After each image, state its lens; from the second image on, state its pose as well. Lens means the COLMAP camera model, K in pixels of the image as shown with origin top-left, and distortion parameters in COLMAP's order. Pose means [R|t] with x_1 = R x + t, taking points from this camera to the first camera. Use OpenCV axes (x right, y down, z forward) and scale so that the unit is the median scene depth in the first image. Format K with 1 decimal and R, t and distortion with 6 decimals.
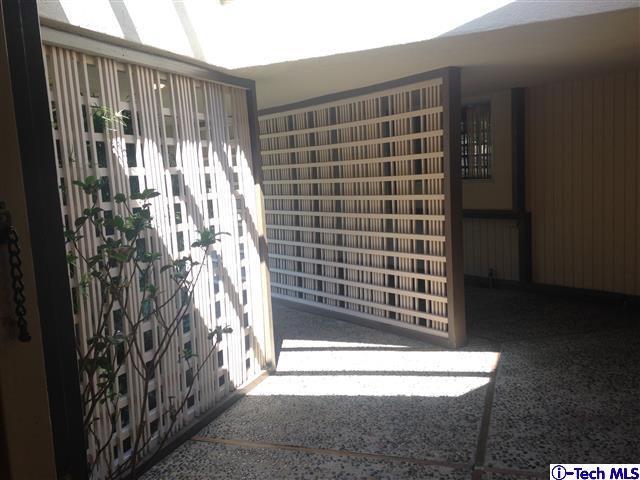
lens RADIAL K [[574.0, 0, 320.4], [0, 574.0, 237.6], [0, 0, 1]] dist [0.154285, -0.217728]
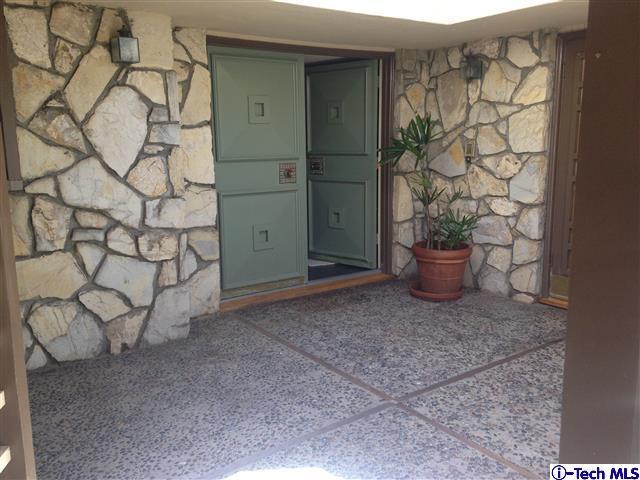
lens RADIAL K [[574.0, 0, 318.9], [0, 574.0, 242.7], [0, 0, 1]] dist [0.154285, -0.217728]
pose [[-0.829832, -0.031663, 0.557114, -0.138090], [0.129844, 0.960028, 0.247967, -0.120354], [-0.542696, 0.278109, -0.792551, 1.199044]]
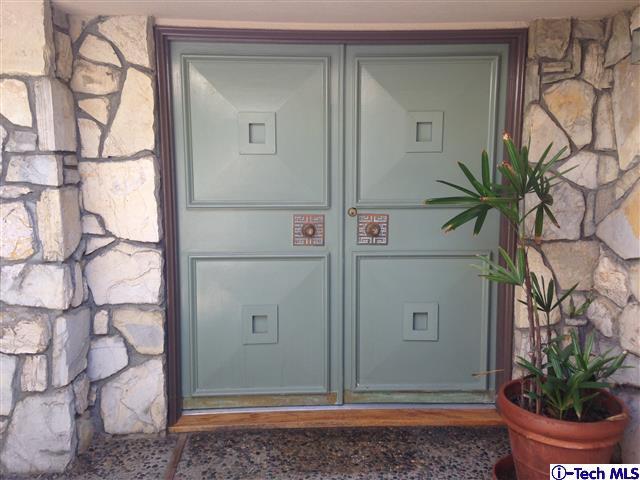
lens RADIAL K [[574.0, 0, 319.6], [0, 574.0, 236.8], [0, 0, 1]] dist [0.154285, -0.217728]
pose [[-0.407162, -0.054327, 0.911739, -0.119633], [0.135296, 0.983629, 0.119031, -0.055979], [-0.903280, 0.171820, -0.393146, 0.580880]]
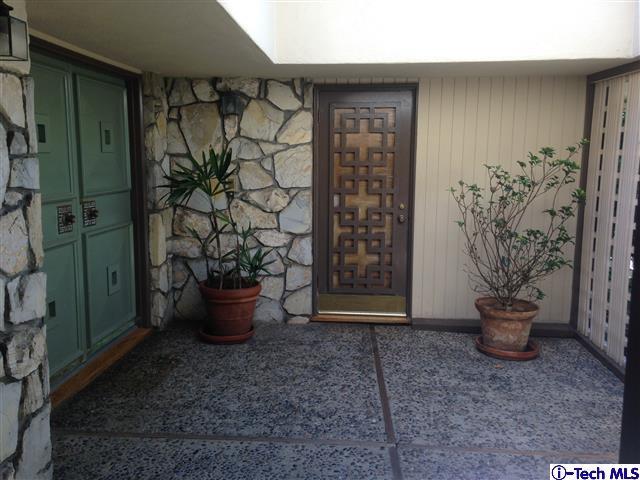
lens RADIAL K [[574.0, 0, 319.3], [0, 574.0, 240.1], [0, 0, 1]] dist [0.154285, -0.217728]
pose [[-0.953962, 0.094116, -0.284779, 0.432869], [0.012899, 0.961487, 0.274549, -0.177747], [0.299650, 0.258236, -0.918435, 1.197629]]
